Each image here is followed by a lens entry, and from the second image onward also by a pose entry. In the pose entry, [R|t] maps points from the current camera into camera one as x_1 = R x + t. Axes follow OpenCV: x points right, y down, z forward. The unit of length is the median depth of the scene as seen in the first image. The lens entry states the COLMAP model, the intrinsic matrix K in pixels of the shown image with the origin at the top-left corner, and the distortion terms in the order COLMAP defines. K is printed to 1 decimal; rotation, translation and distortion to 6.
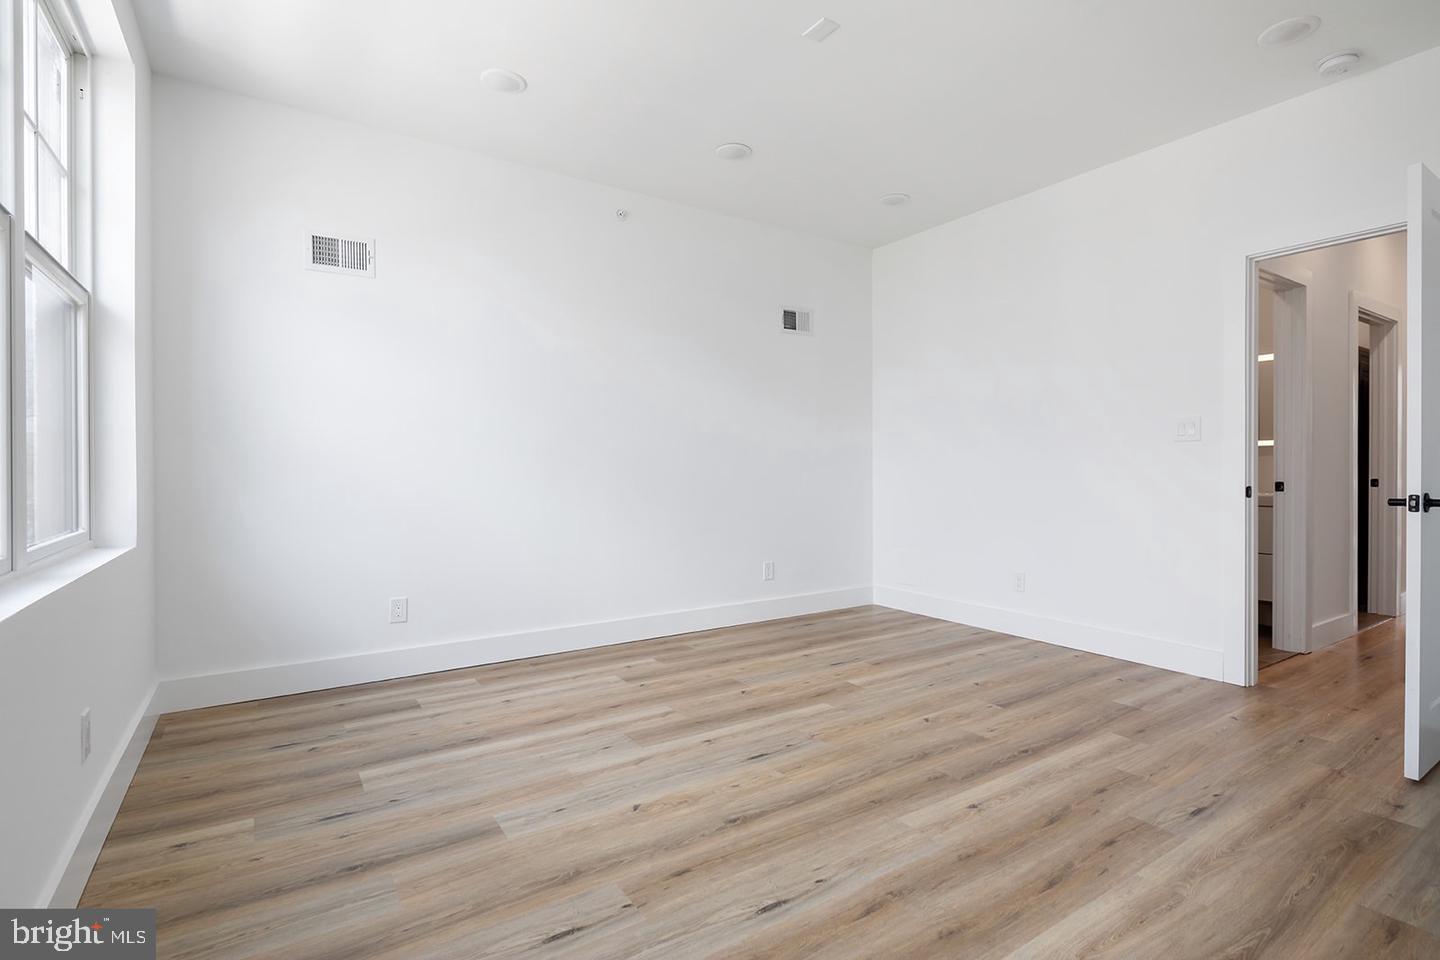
lens RADIAL K [[703.5, 0, 725.7], [0, 703.5, 472.7], [0, 0, 1]] dist [0.000570, -0.000331]
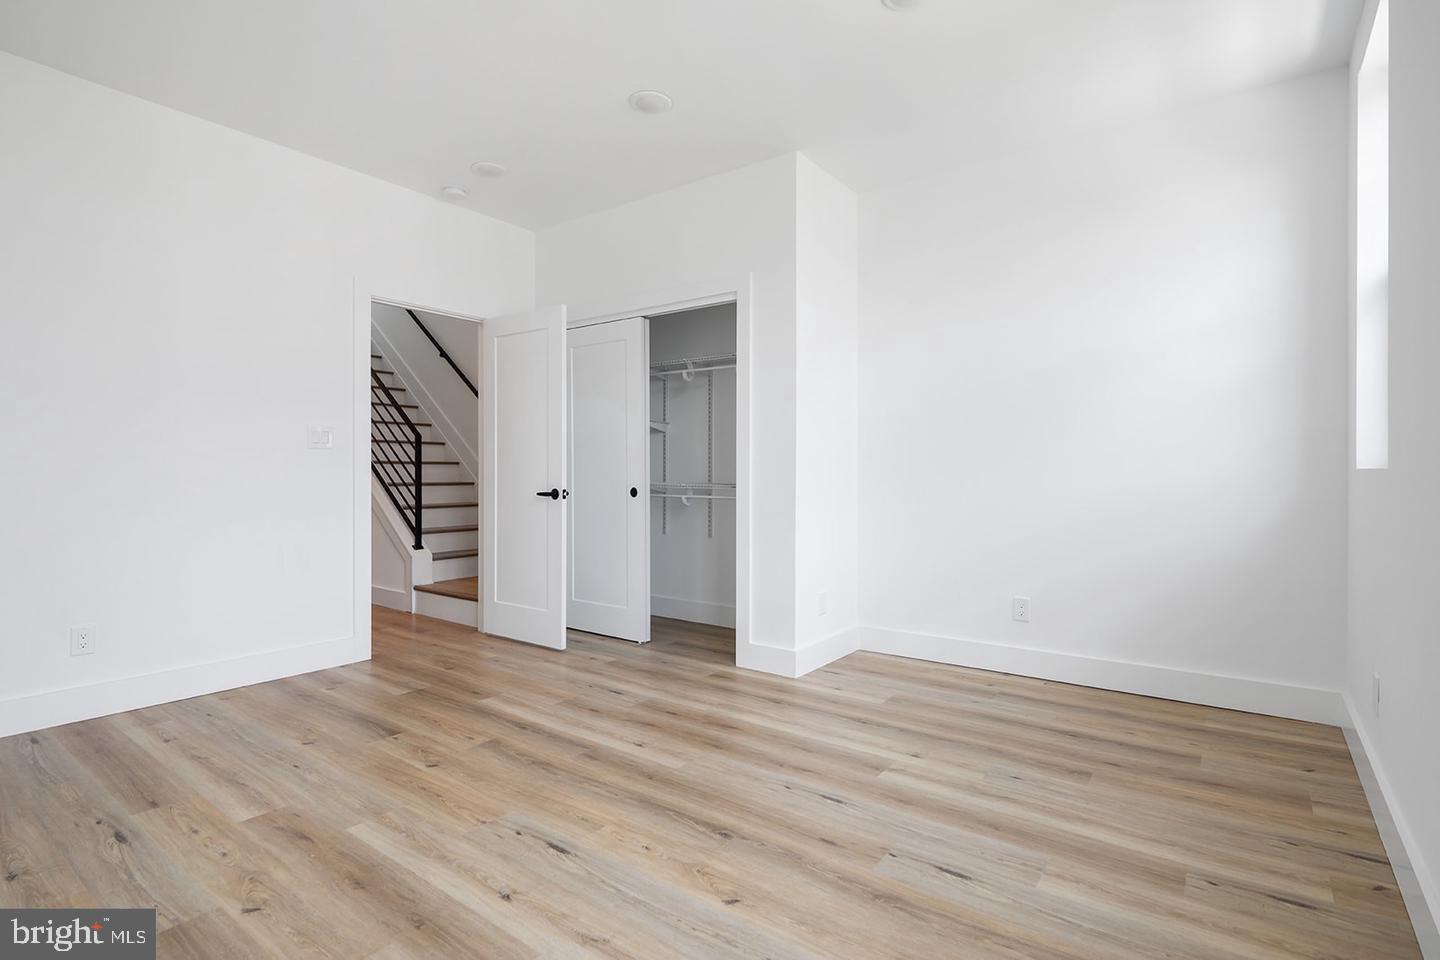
lens RADIAL K [[703.5, 0, 725.7], [0, 703.5, 472.7], [0, 0, 1]] dist [0.000570, -0.000331]
pose [[-0.346648, -0.001113, 0.937995, -0.796821], [0.004276, 0.999987, 0.002767, -0.014309], [-0.937986, 0.004970, -0.346639, 1.165149]]
